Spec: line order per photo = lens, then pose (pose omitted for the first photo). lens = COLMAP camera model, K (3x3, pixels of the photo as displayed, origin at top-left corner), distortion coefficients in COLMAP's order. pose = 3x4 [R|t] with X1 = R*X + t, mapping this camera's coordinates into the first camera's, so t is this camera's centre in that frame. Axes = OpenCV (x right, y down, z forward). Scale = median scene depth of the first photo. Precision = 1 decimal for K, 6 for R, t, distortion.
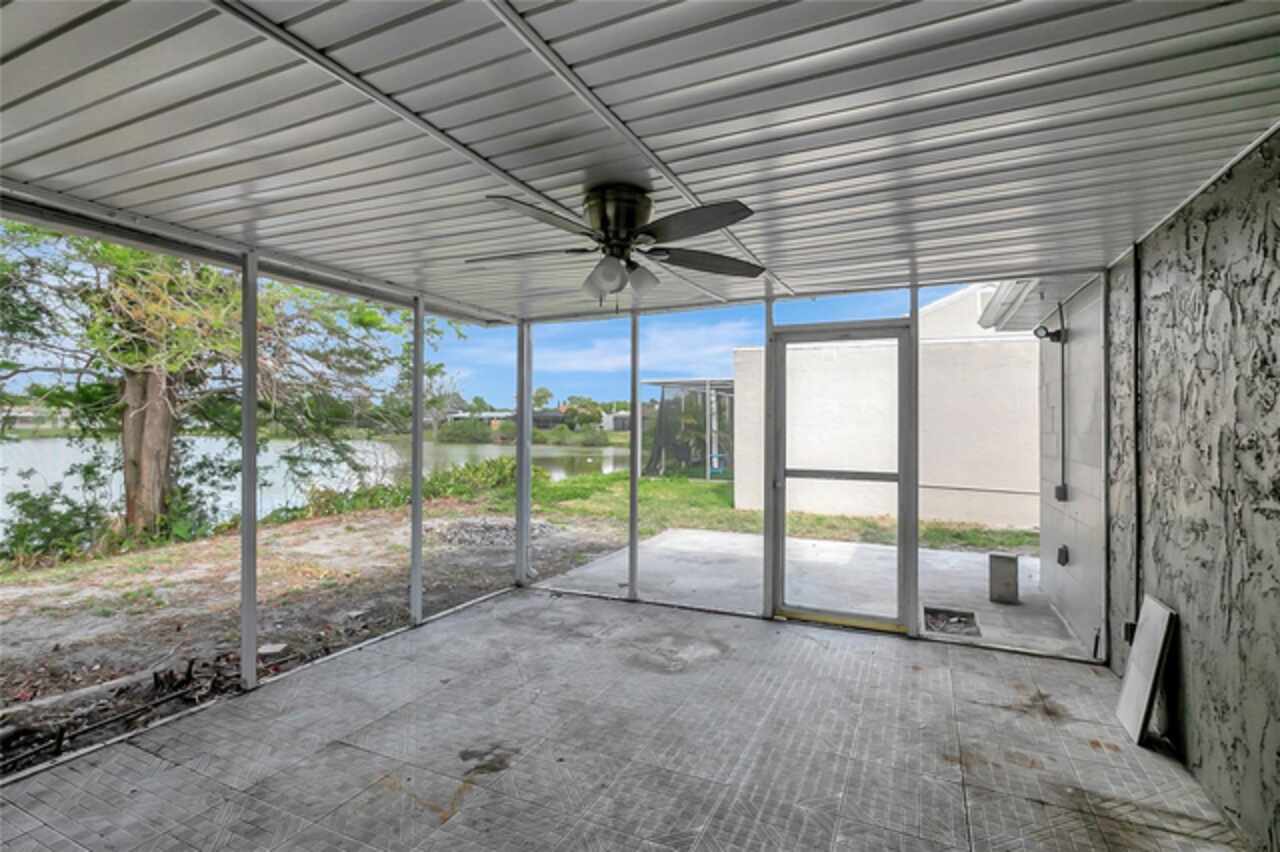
lens RADIAL K [[597.5, 0, 635.2], [0, 597.5, 411.9], [0, 0, 1]] dist [0.004517, 0.002383]
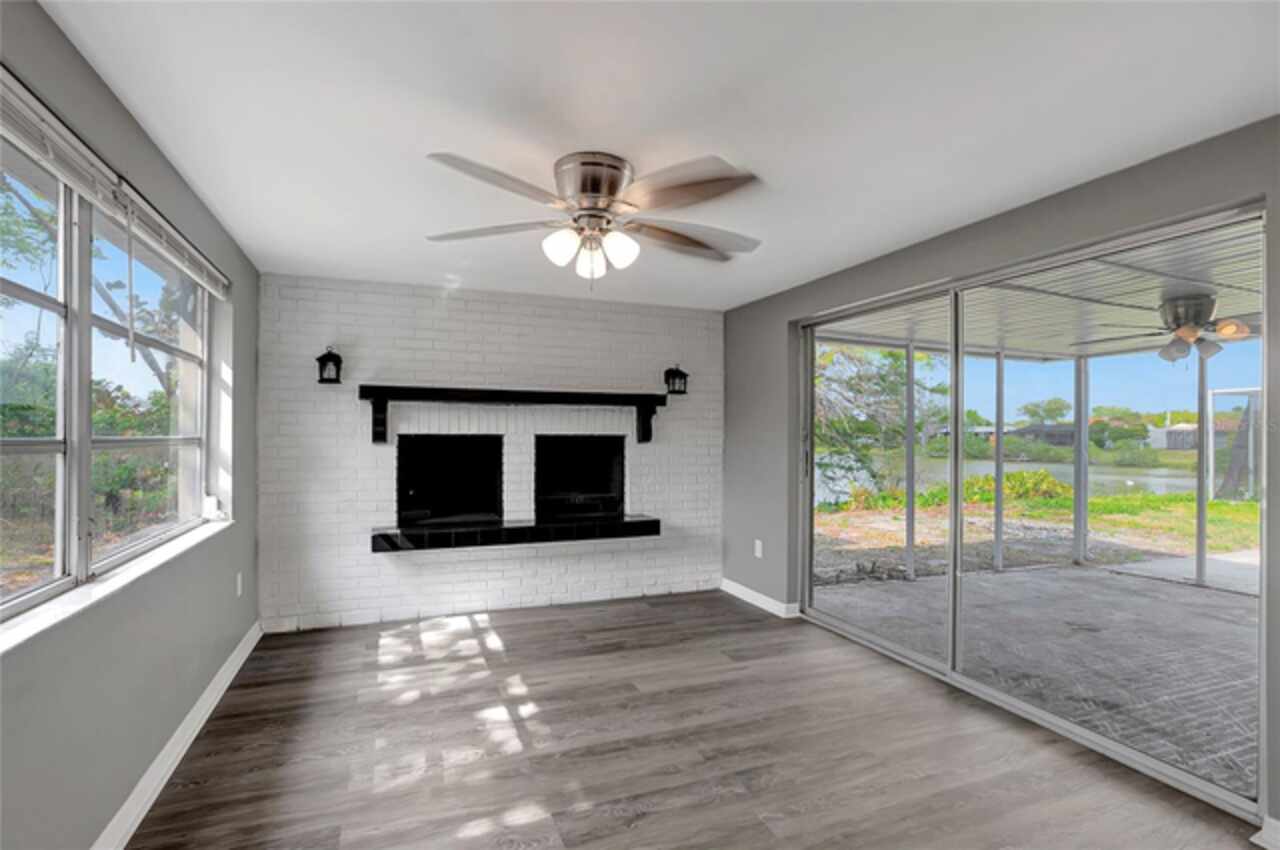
lens RADIAL K [[597.5, 0, 634.4], [0, 597.5, 430.3], [0, 0, 1]] dist [0.004517, 0.002383]
pose [[0.724149, -0.000840, -0.689643, 0.001687], [0.005365, 0.999976, 0.004415, -0.001936], [0.689622, -0.006898, 0.724136, -0.190664]]
